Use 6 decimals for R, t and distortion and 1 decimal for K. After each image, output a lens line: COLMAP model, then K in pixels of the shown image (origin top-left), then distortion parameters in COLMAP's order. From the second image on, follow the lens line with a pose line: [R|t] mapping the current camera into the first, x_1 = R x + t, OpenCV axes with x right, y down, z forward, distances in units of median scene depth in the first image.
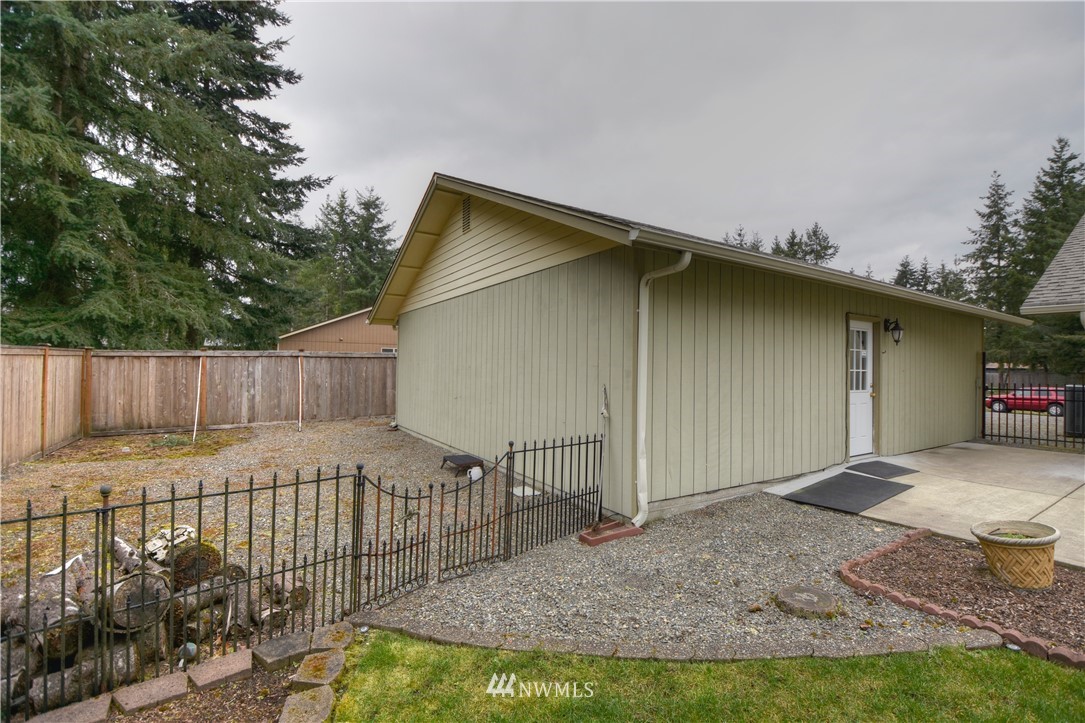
lens RADIAL K [[470.5, 0, 546.5], [0, 470.5, 359.5], [0, 0, 1]] dist [-0.026692, -0.001056]
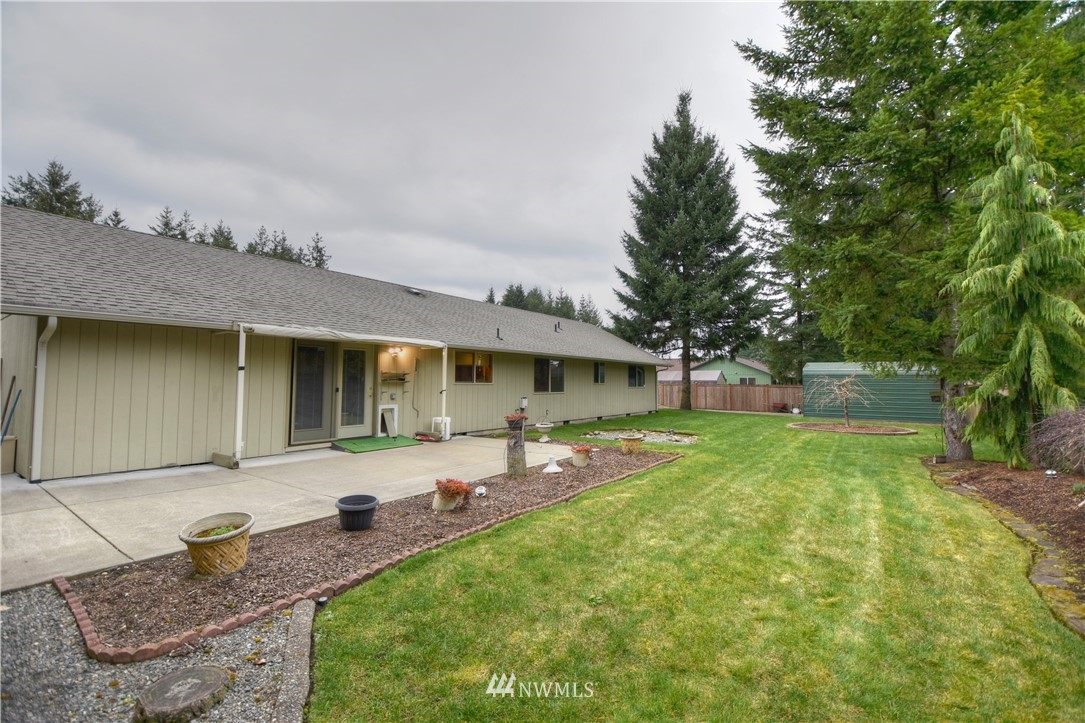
lens RADIAL K [[470.5, 0, 543.8], [0, 470.5, 359.3], [0, 0, 1]] dist [-0.026692, -0.001056]
pose [[-0.361856, 0.030948, 0.931720, -0.391716], [-0.014303, 0.999147, -0.038742, -0.008160], [-0.932124, -0.027345, -0.361105, 0.771496]]
